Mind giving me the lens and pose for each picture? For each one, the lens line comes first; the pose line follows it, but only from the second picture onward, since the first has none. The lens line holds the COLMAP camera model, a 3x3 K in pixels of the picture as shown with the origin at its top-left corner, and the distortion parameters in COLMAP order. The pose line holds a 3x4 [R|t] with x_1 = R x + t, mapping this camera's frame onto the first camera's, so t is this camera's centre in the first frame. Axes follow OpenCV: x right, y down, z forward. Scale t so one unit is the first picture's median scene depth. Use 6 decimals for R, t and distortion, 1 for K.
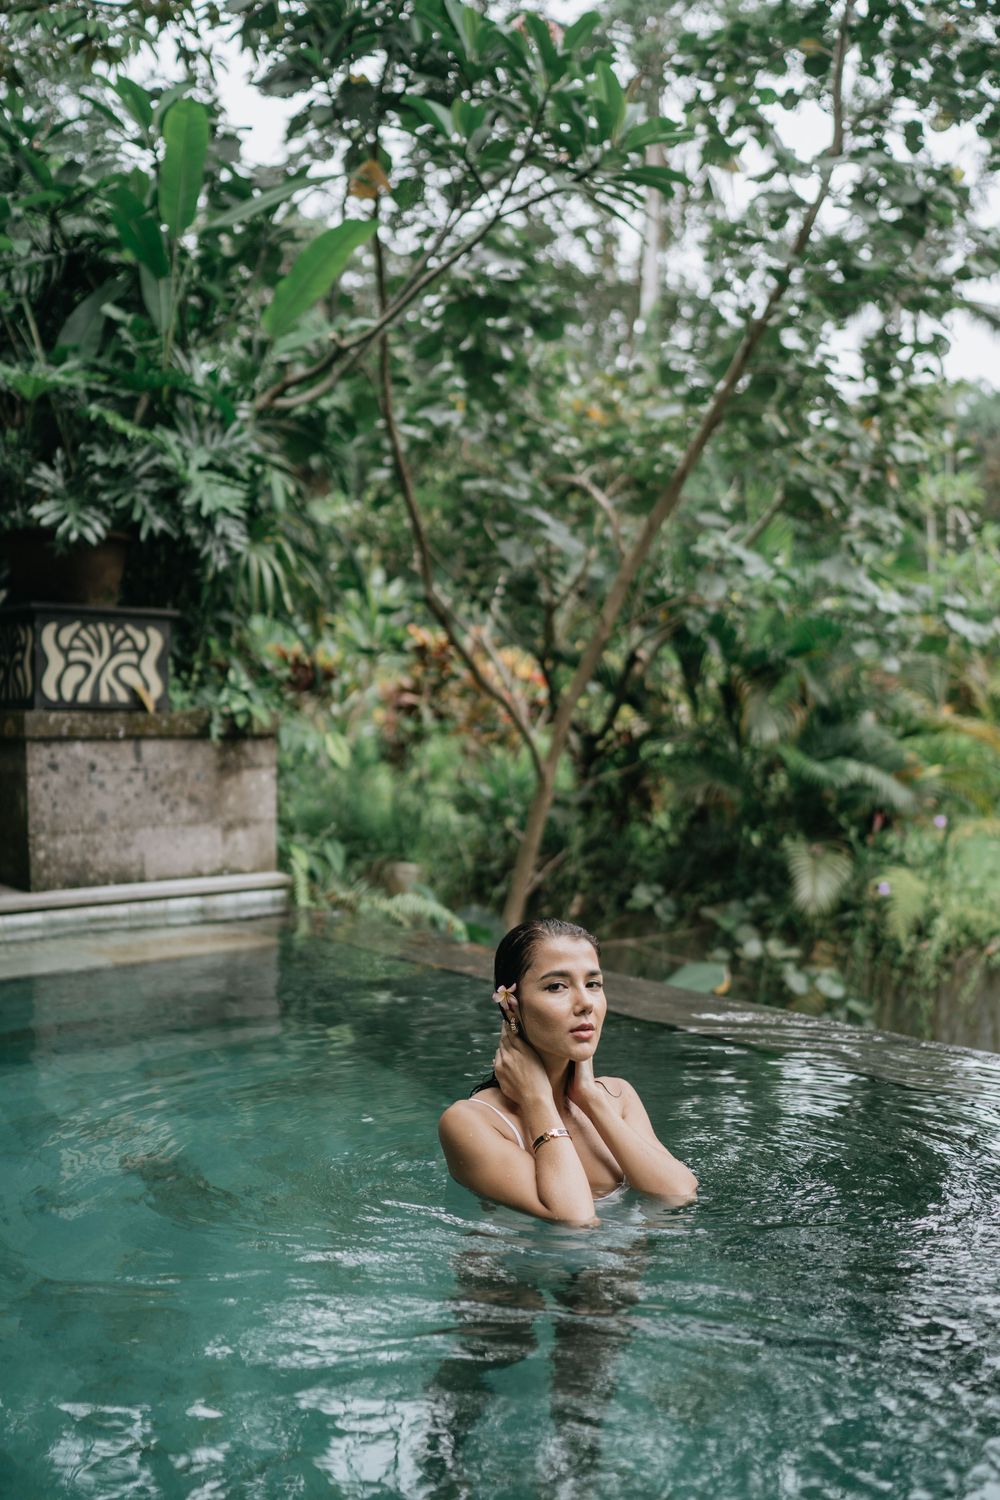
lens RADIAL K [[1499.7, 0, 471.4], [0, 1499.7, 755.0], [0, 0, 1]] dist [-0.081220, 0.010876]
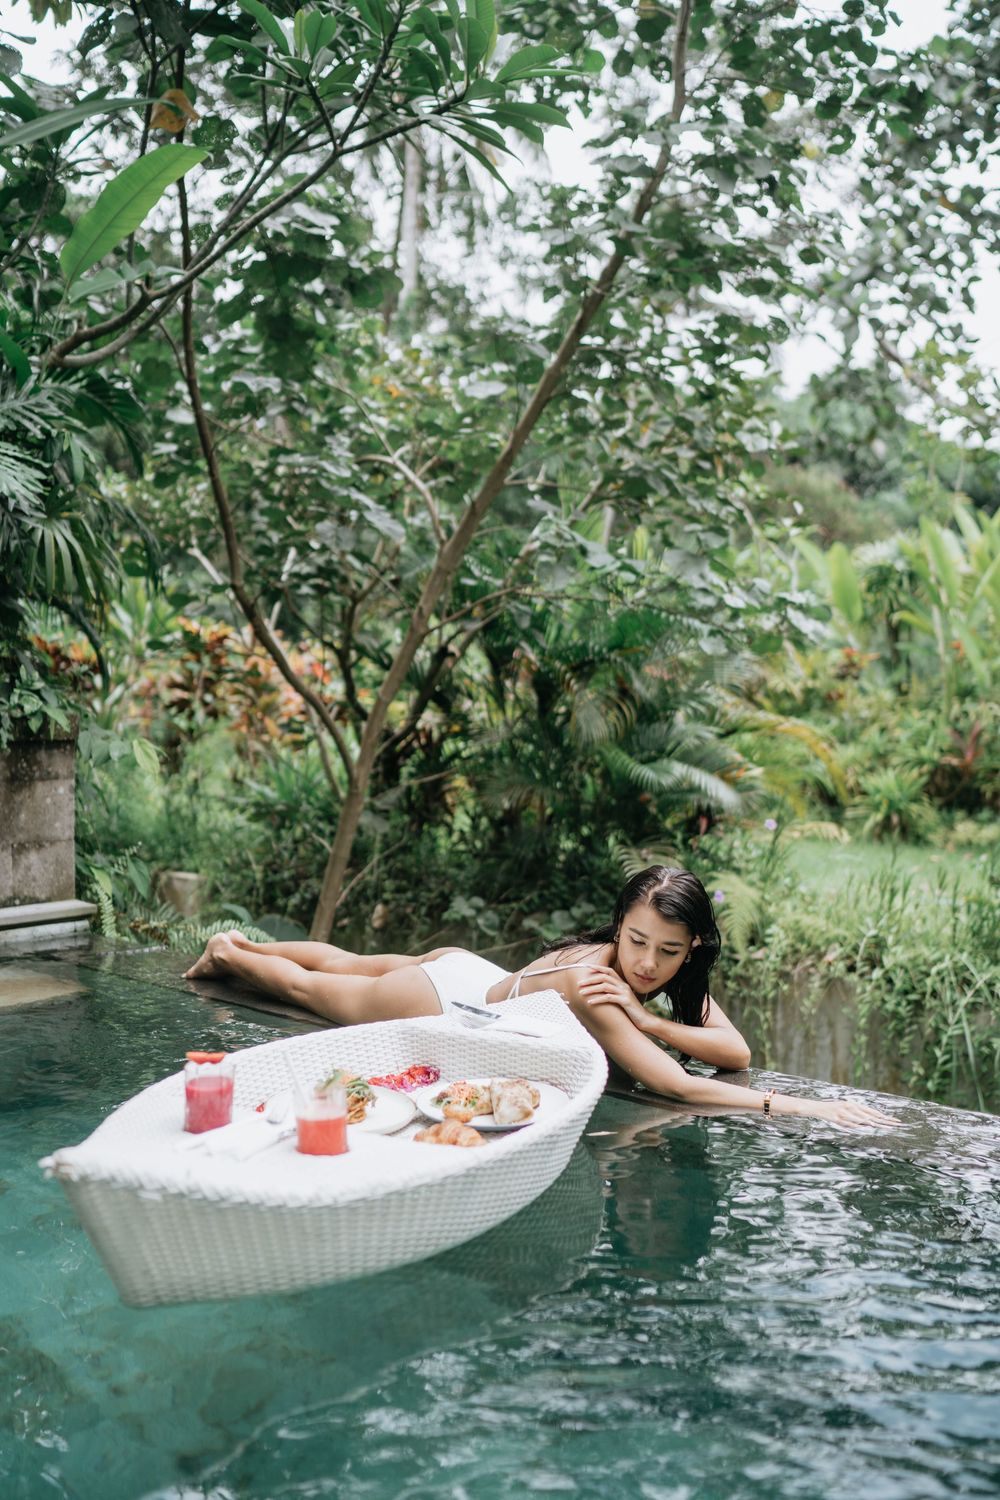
lens RADIAL K [[1489.6, 0, 500.0], [0, 1489.6, 750.0], [0, 0, 1]] dist [-0.091446, 0.017438]
pose [[0.980636, -0.005339, 0.195766, -0.056243], [0.004781, 0.999983, 0.003320, -0.009726], [-0.195780, -0.002320, 0.980645, 0.113020]]
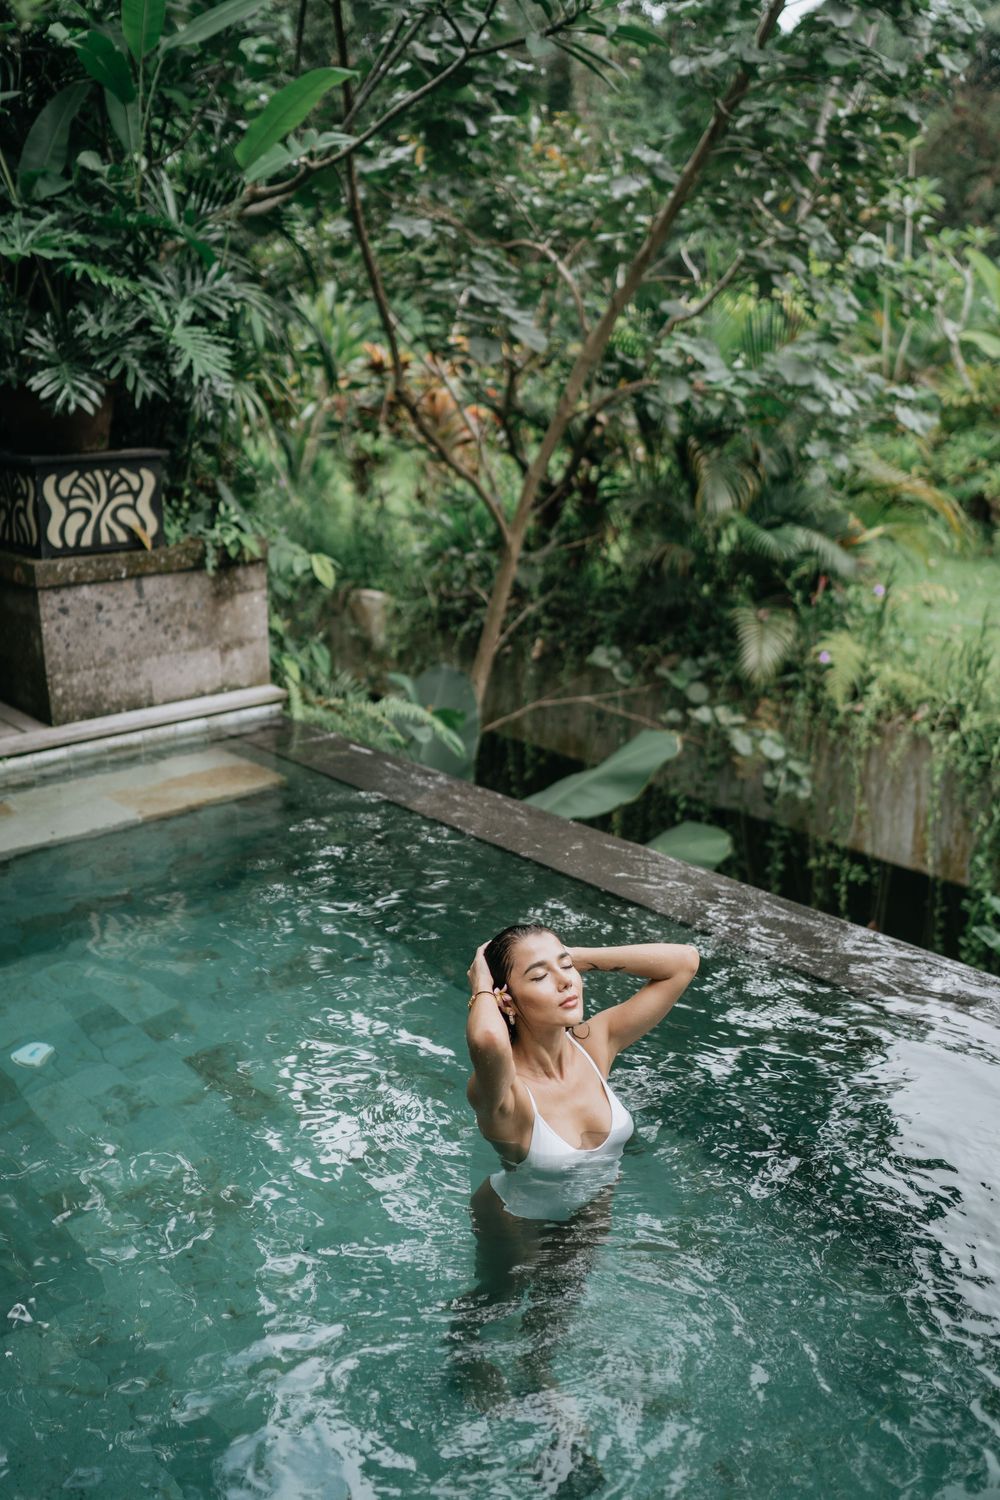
lens RADIAL K [[1499.7, 0, 471.4], [0, 1499.7, 755.0], [0, 0, 1]] dist [-0.081220, 0.010876]
pose [[0.999119, -0.023261, 0.034932, -0.023797], [0.013697, 0.967497, 0.252511, -0.144640], [-0.039670, -0.251810, 0.966963, -0.071967]]
